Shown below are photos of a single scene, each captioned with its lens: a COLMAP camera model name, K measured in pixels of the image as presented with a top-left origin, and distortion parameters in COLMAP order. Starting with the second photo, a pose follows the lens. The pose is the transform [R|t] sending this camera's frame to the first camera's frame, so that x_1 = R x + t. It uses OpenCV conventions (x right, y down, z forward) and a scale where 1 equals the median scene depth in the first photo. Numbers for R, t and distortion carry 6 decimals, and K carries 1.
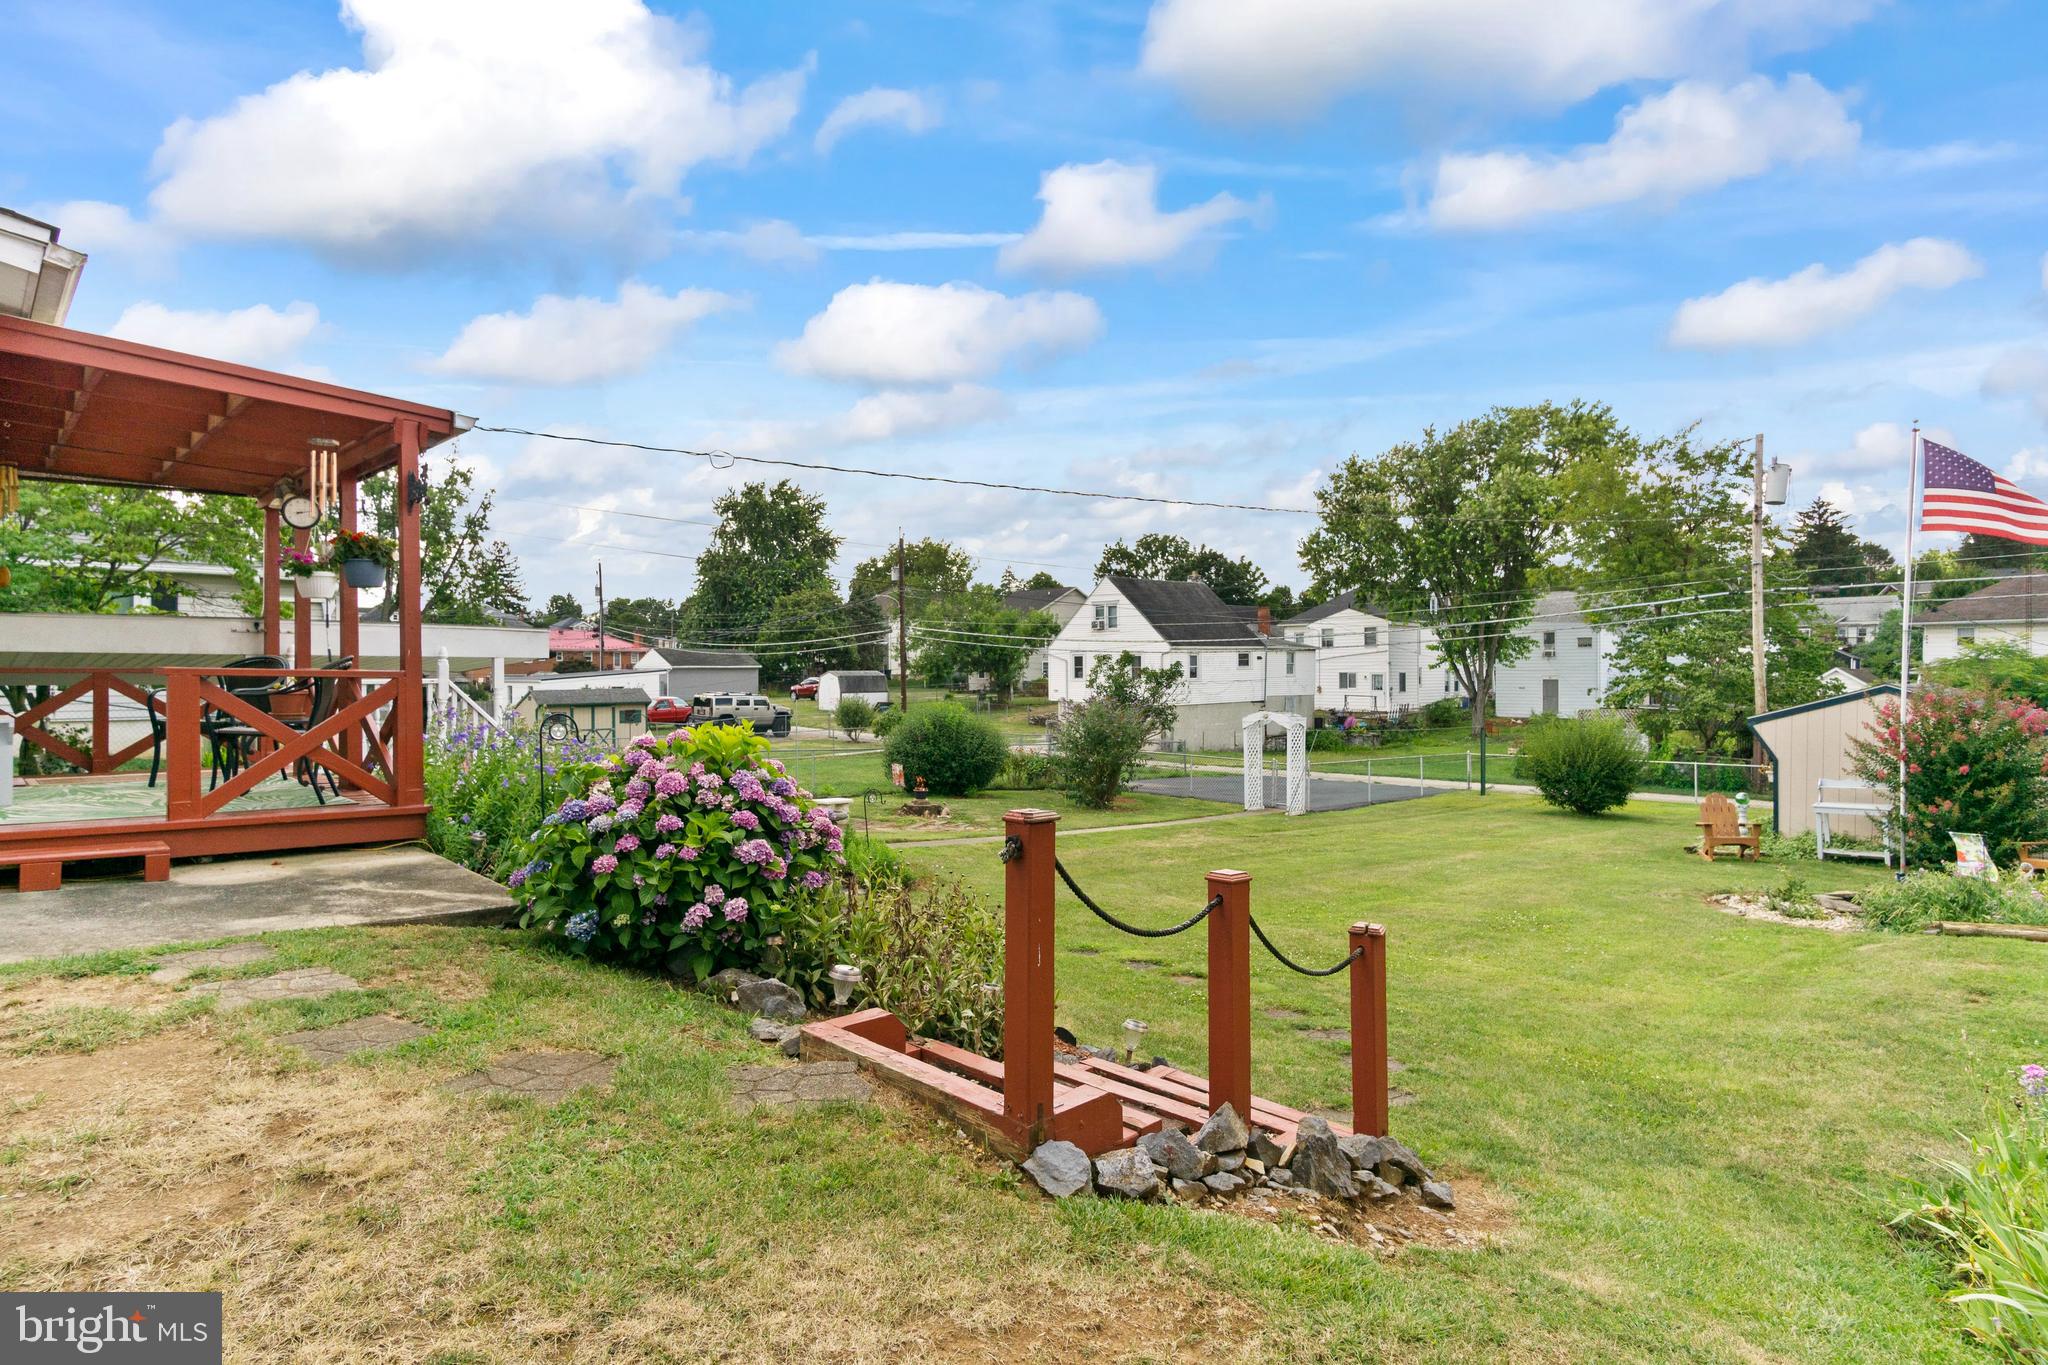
lens RADIAL K [[1105.9, 0, 1017.6], [0, 1105.9, 667.5], [0, 0, 1]] dist [-0.003899, 0.001689]
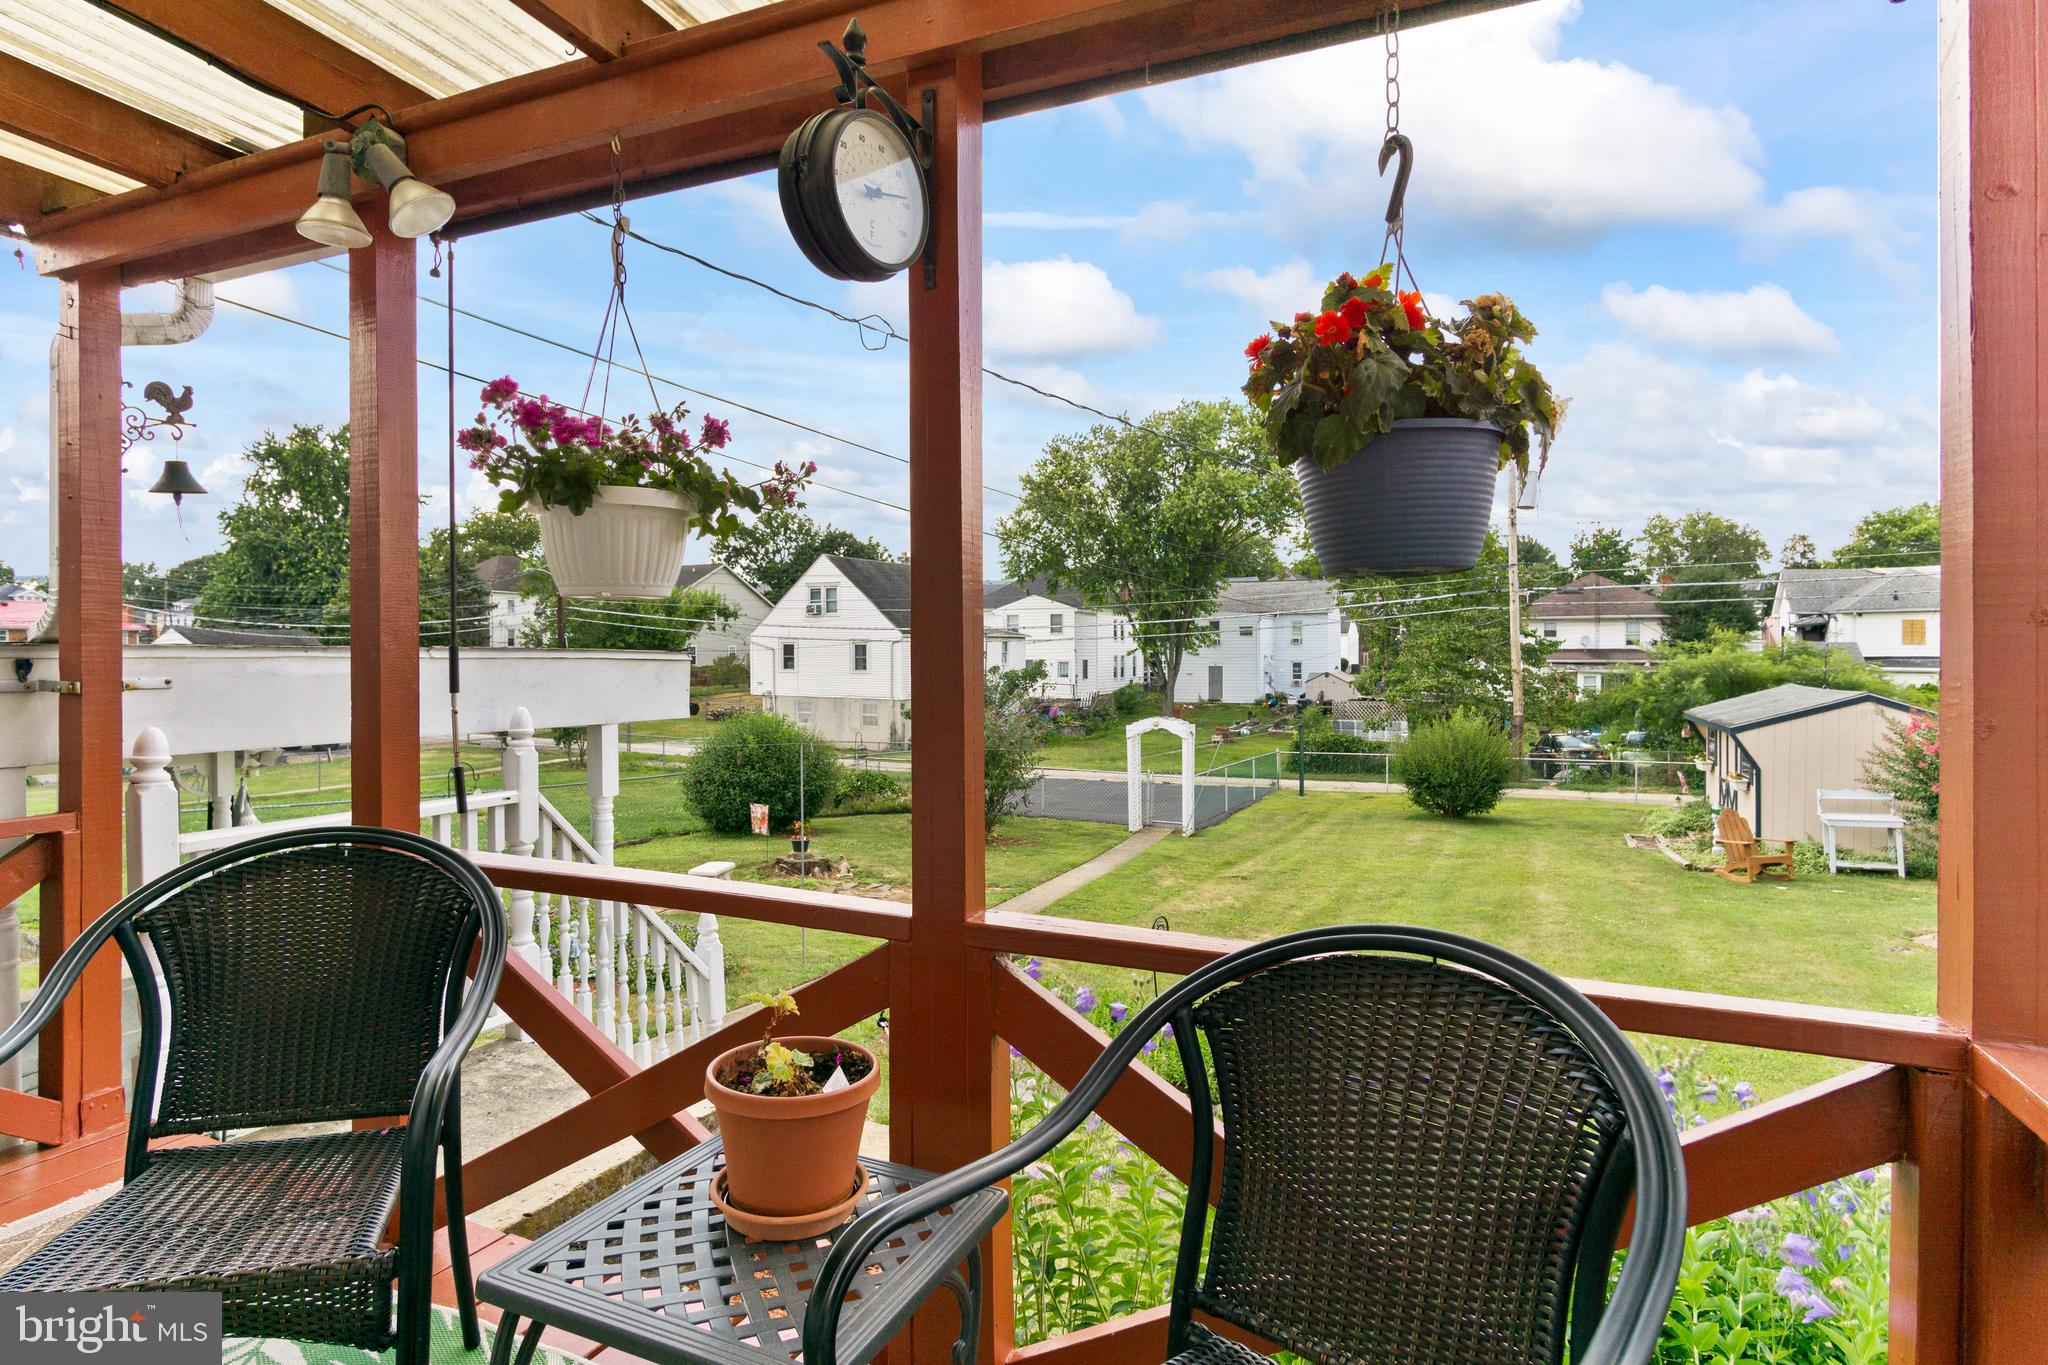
lens RADIAL K [[1105.9, 0, 1017.6], [0, 1105.9, 667.5], [0, 0, 1]] dist [-0.003899, 0.001689]
pose [[0.932898, -0.004014, 0.360118, -0.080184], [-0.002395, 0.999847, 0.017347, -0.006314], [-0.360132, -0.017045, 0.932746, 0.093762]]
